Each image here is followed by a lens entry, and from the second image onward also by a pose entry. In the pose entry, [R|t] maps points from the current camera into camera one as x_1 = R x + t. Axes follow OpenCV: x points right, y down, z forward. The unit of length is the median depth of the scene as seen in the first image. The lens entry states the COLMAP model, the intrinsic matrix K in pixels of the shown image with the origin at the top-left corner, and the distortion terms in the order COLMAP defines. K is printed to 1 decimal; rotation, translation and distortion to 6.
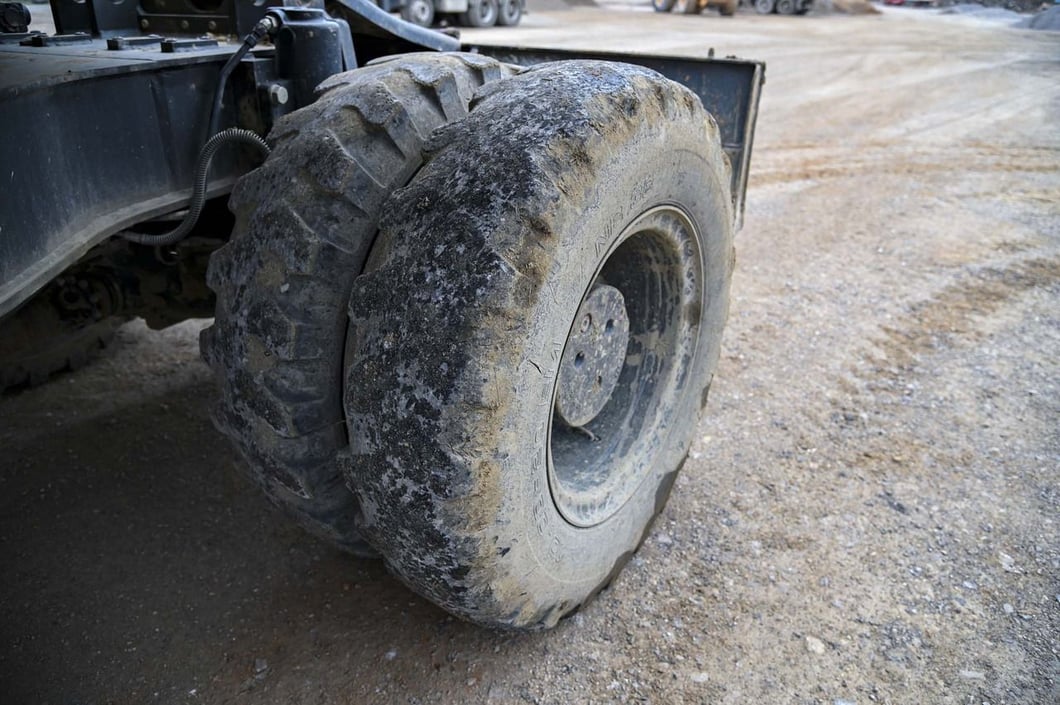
lens RADIAL K [[728.7, 0, 533.9], [0, 728.7, 359.5], [0, 0, 1]] dist [-0.095529, 0.044774]
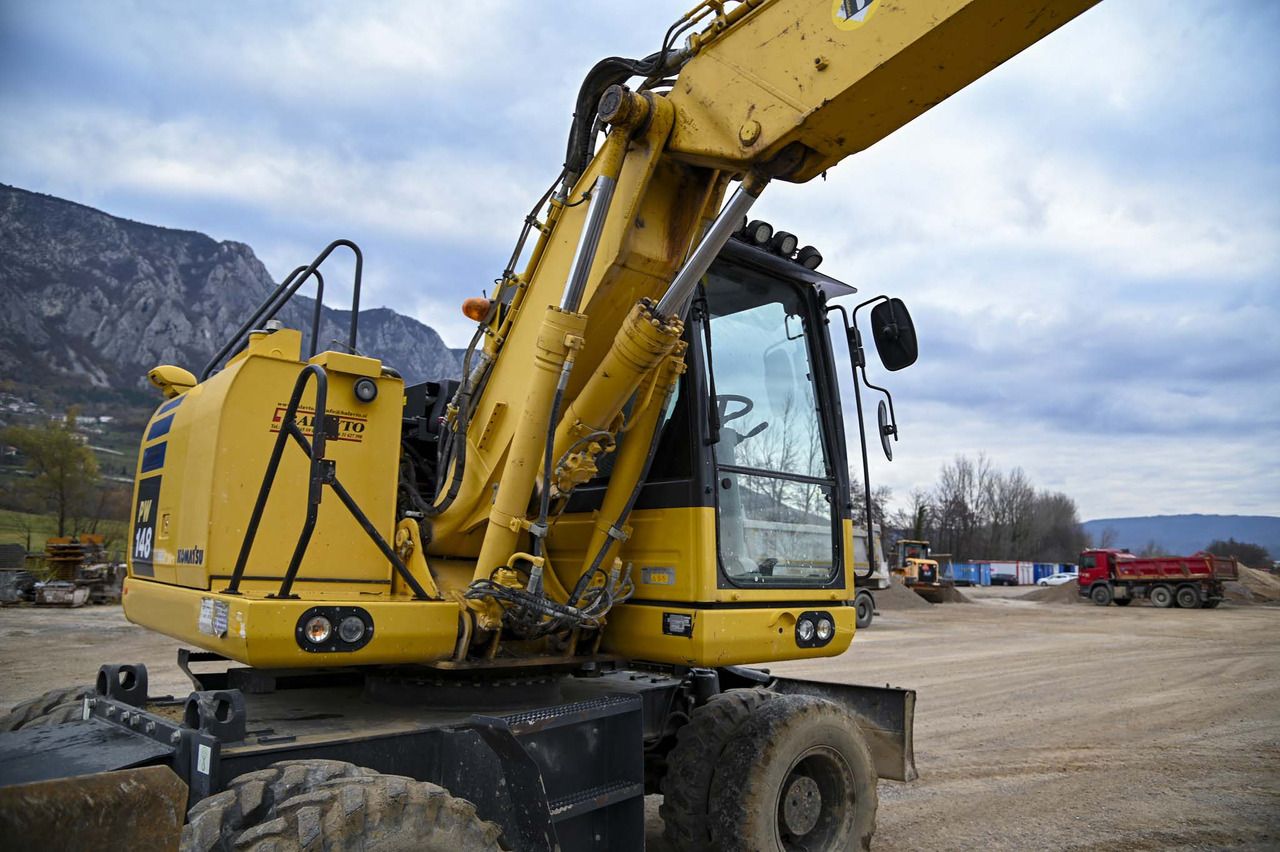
lens RADIAL K [[879.9, 0, 631.1], [0, 879.9, 422.9], [0, 0, 1]] dist [-0.095529, 0.044774]
pose [[0.954599, -0.048324, -0.293949, 0.577857], [-0.140202, 0.797756, -0.586454, 0.980524], [0.262839, 0.601040, 0.754762, -2.824532]]
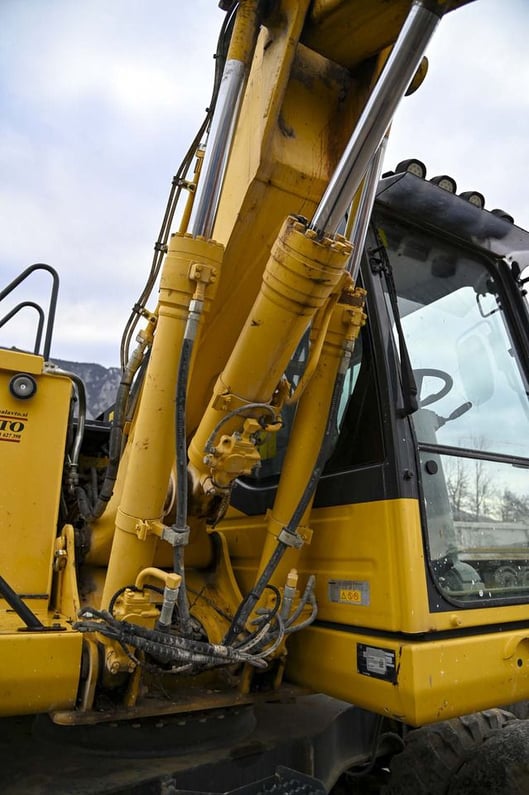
lens RADIAL K [[539.6, 0, 255.3], [0, 539.6, 400.6], [0, 0, 1]] dist [-0.107060, 0.062783]
pose [[0.880918, -0.145264, -0.450424, 0.219215], [-0.209569, 0.733604, -0.646456, 0.149137], [0.424339, 0.663870, 0.615803, -1.417442]]
